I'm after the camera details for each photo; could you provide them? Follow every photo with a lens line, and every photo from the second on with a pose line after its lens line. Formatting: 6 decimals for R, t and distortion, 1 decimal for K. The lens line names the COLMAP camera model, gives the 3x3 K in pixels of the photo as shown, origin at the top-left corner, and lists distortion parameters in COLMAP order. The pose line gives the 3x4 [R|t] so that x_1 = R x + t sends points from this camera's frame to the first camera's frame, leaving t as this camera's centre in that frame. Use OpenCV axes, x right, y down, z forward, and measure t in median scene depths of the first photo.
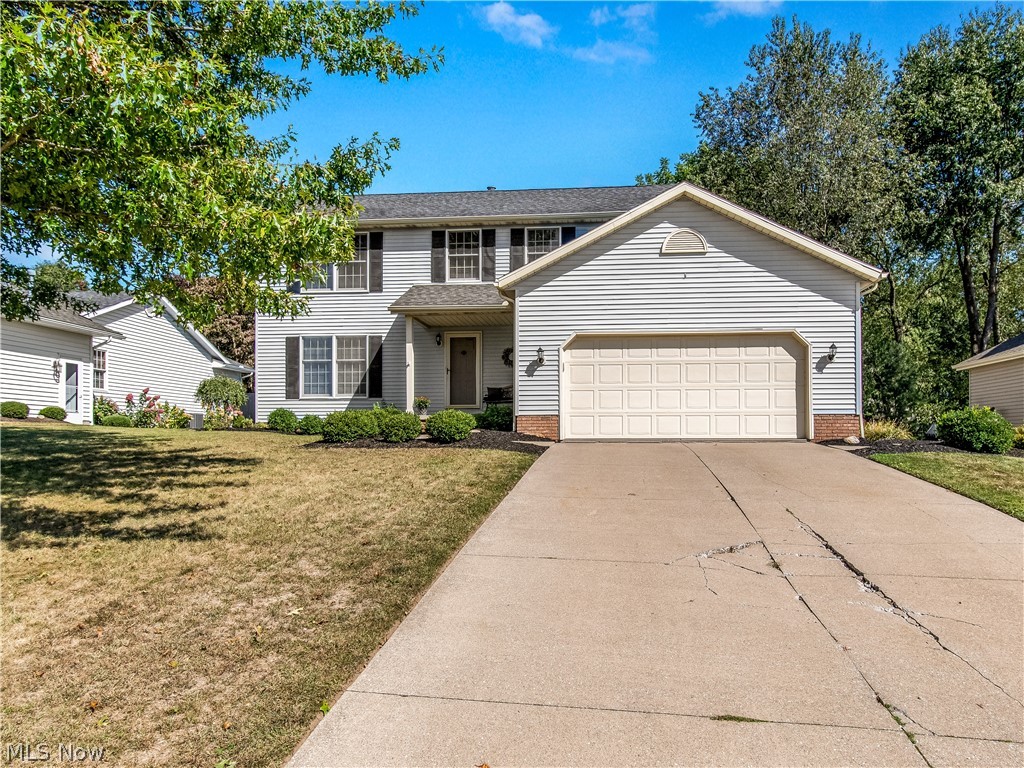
lens RADIAL K [[566.9, 0, 512.0], [0, 566.9, 384.0], [0, 0, 1]] dist [-0.000898, -0.000571]
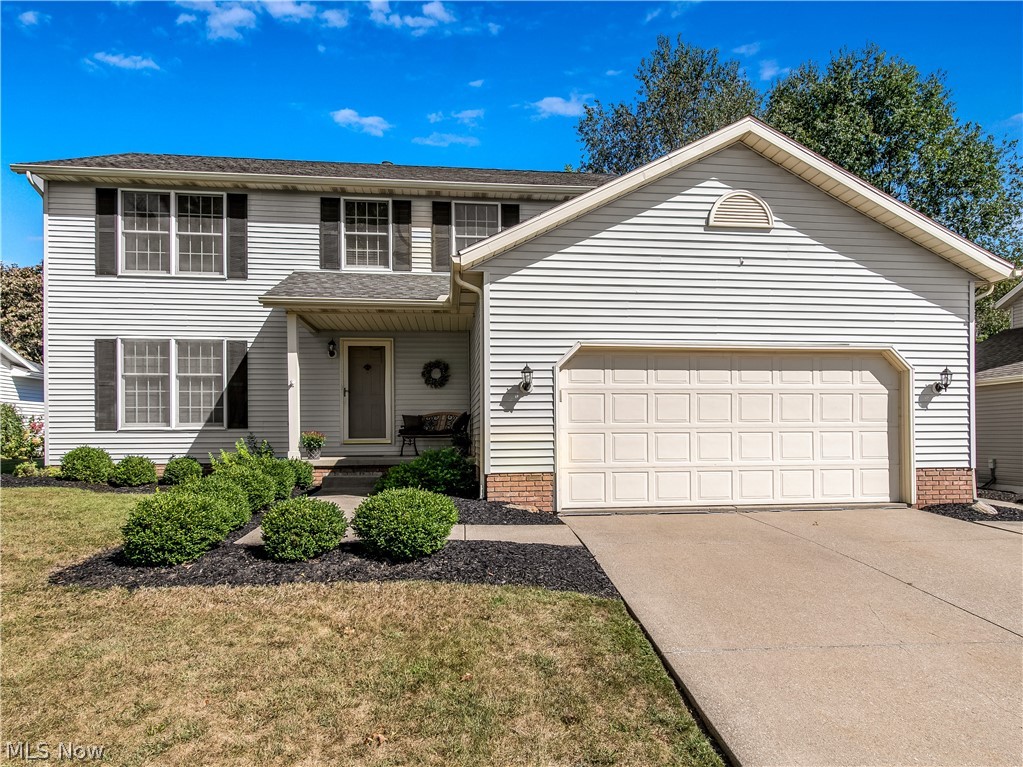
lens RADIAL K [[570.4, 0, 511.3], [0, 570.4, 410.9], [0, 0, 1]] dist [0.002623, -0.000061]
pose [[0.976480, 0.000094, 0.215606, -0.065111], [-0.005814, 0.999648, 0.025895, -0.019344], [-0.215528, -0.026540, 0.976137, 0.246752]]
